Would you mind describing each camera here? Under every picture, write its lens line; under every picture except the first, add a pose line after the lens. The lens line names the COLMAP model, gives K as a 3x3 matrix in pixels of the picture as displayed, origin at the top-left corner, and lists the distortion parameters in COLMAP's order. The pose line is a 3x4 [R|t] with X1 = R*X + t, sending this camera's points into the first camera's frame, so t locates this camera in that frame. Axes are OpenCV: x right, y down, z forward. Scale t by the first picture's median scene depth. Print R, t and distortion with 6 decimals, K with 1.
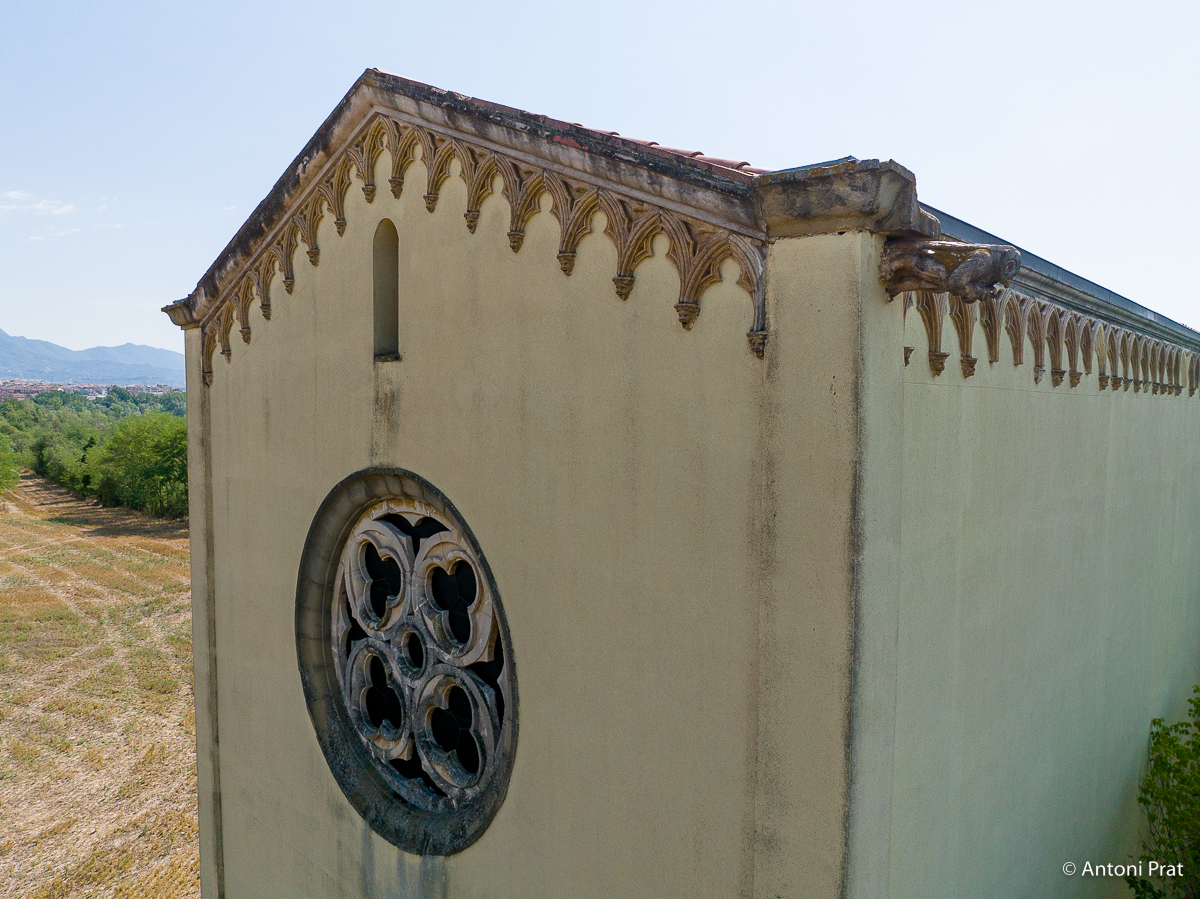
lens RADIAL K [[837.9, 0, 600.0], [0, 837.9, 449.5], [0, 0, 1]] dist [-0.053292, 0.026138]
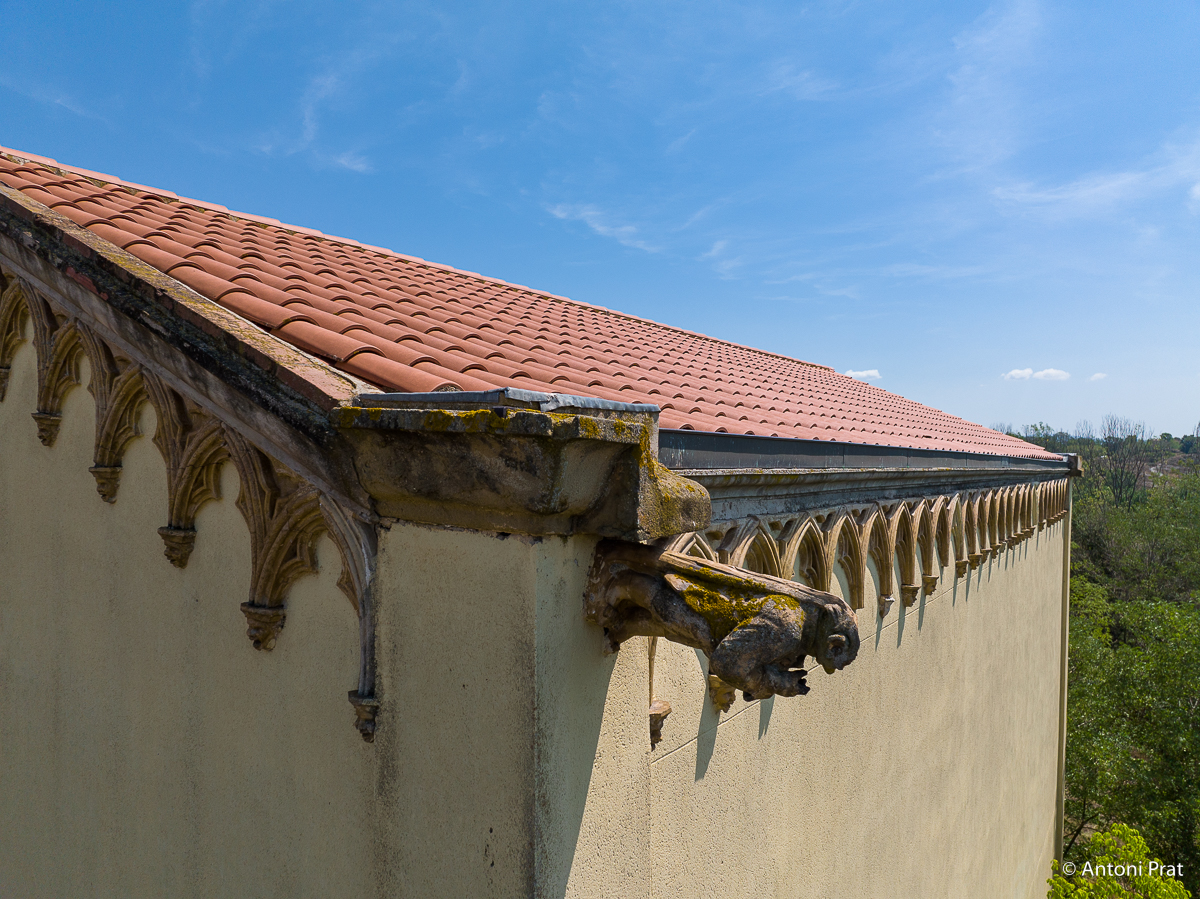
lens RADIAL K [[833.1, 0, 598.8], [0, 833.1, 440.7], [0, 0, 1]] dist [-0.029446, -0.002634]
pose [[0.986423, 0.009001, 0.163977, 0.249431], [0.002269, 0.997655, -0.068412, -0.264489], [-0.164208, 0.067855, 0.984089, 0.483004]]
